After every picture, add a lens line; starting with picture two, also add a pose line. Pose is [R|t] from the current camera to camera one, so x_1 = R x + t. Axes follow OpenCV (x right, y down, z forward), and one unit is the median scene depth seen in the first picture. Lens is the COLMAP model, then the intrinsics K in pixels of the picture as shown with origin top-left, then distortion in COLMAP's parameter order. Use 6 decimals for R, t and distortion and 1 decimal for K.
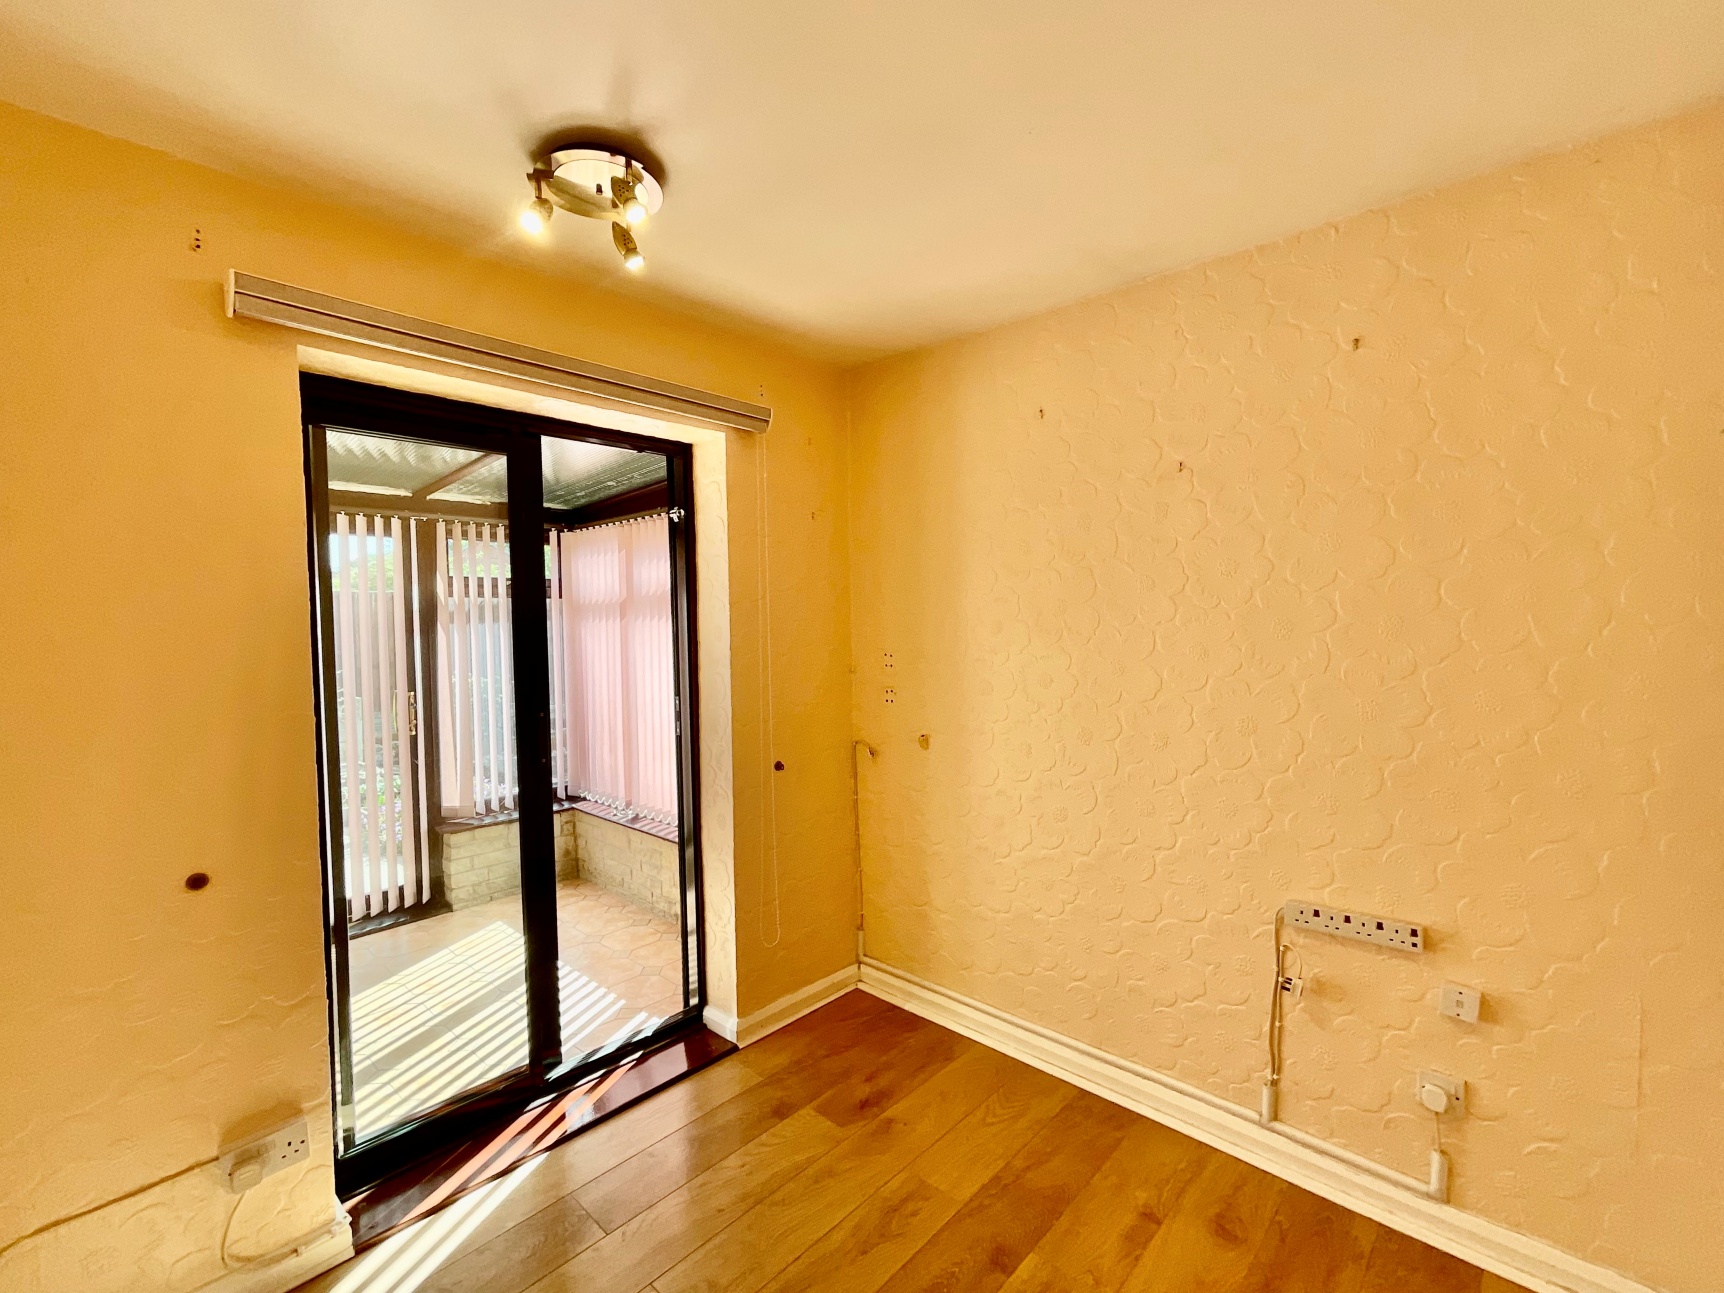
lens RADIAL K [[701.8, 0, 842.8], [0, 701.8, 643.2], [0, 0, 1]] dist [-0.000990, -0.000299]
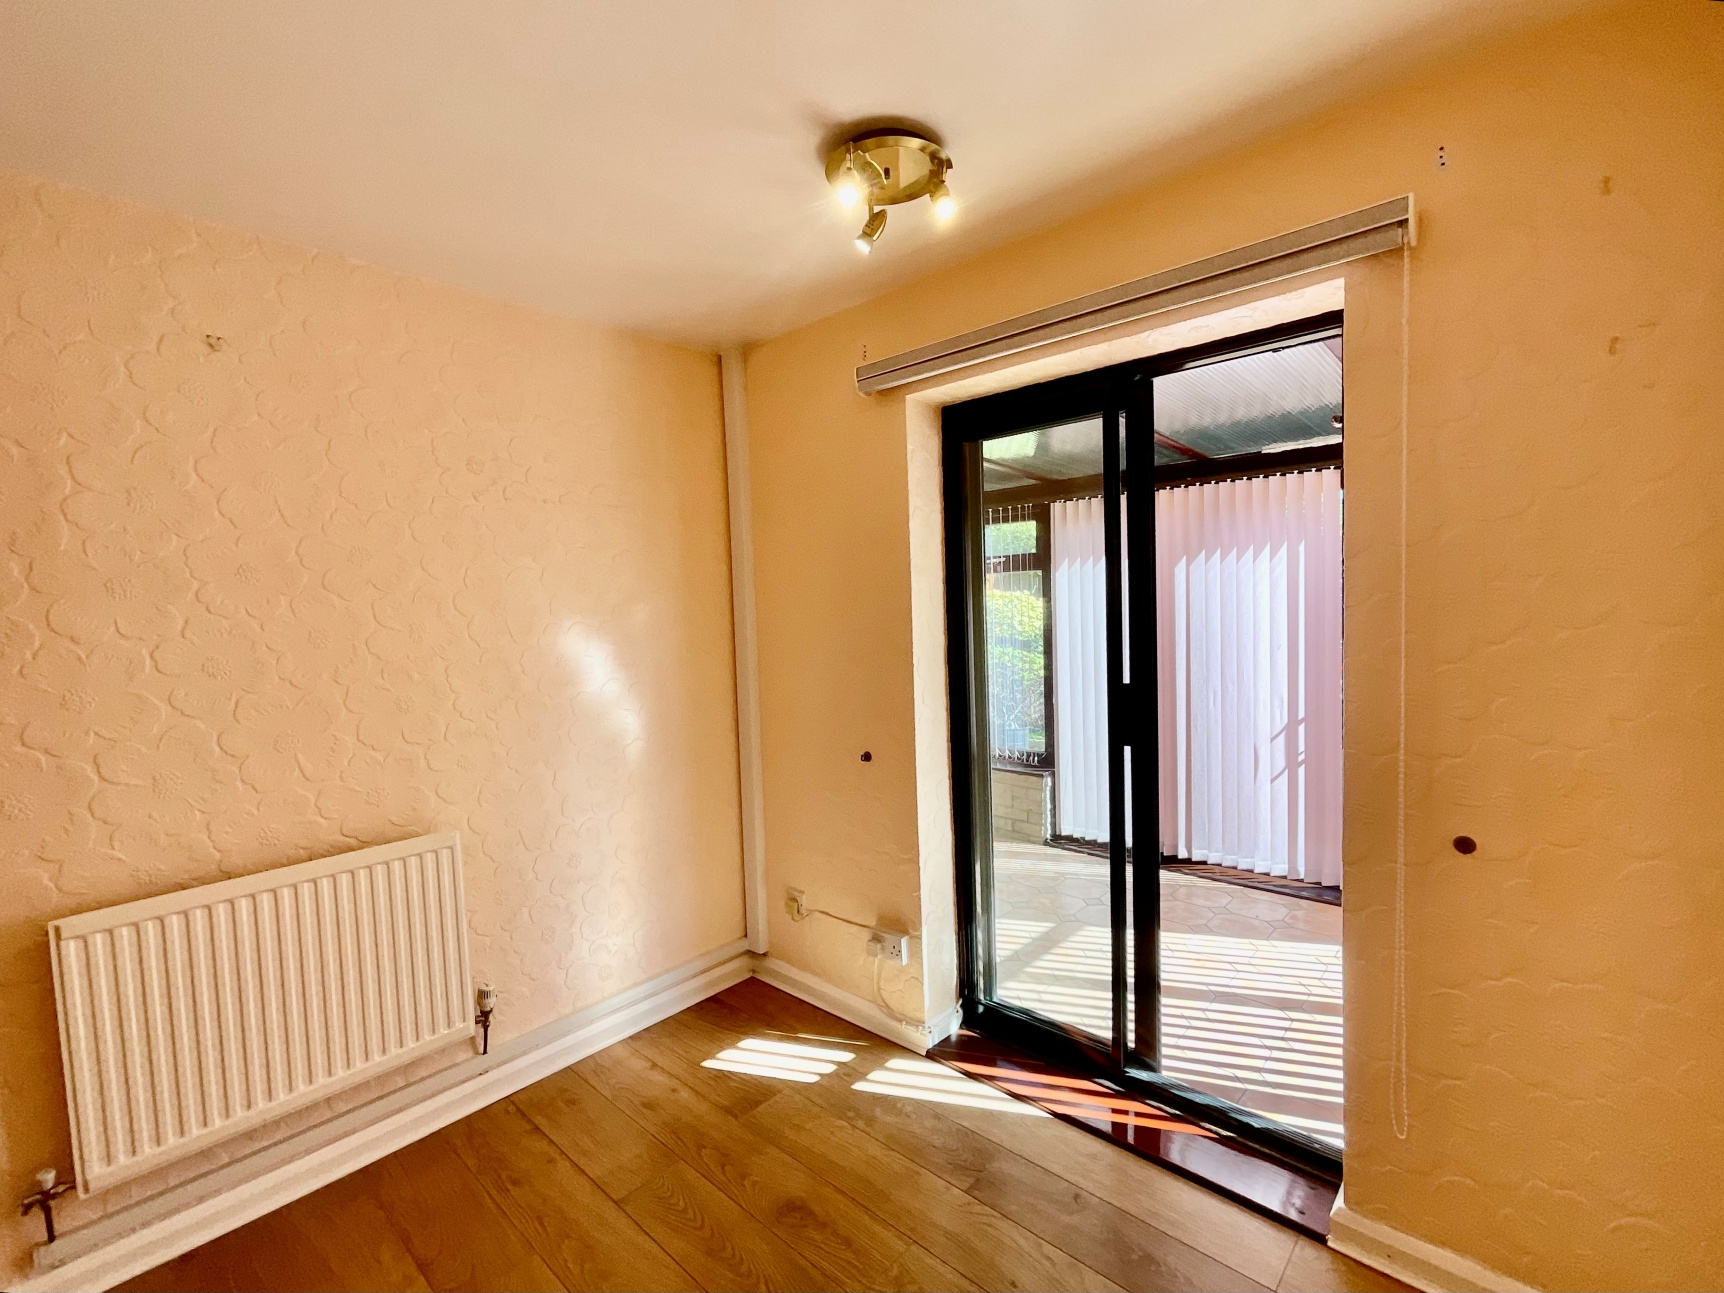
lens RADIAL K [[701.8, 0, 842.8], [0, 701.8, 643.2], [0, 0, 1]] dist [-0.000990, -0.000299]
pose [[0.091525, 0.068939, -0.993414, 0.480405], [-0.000443, 0.997603, 0.069189, -0.024603], [0.995803, -0.005892, 0.091336, 0.571717]]
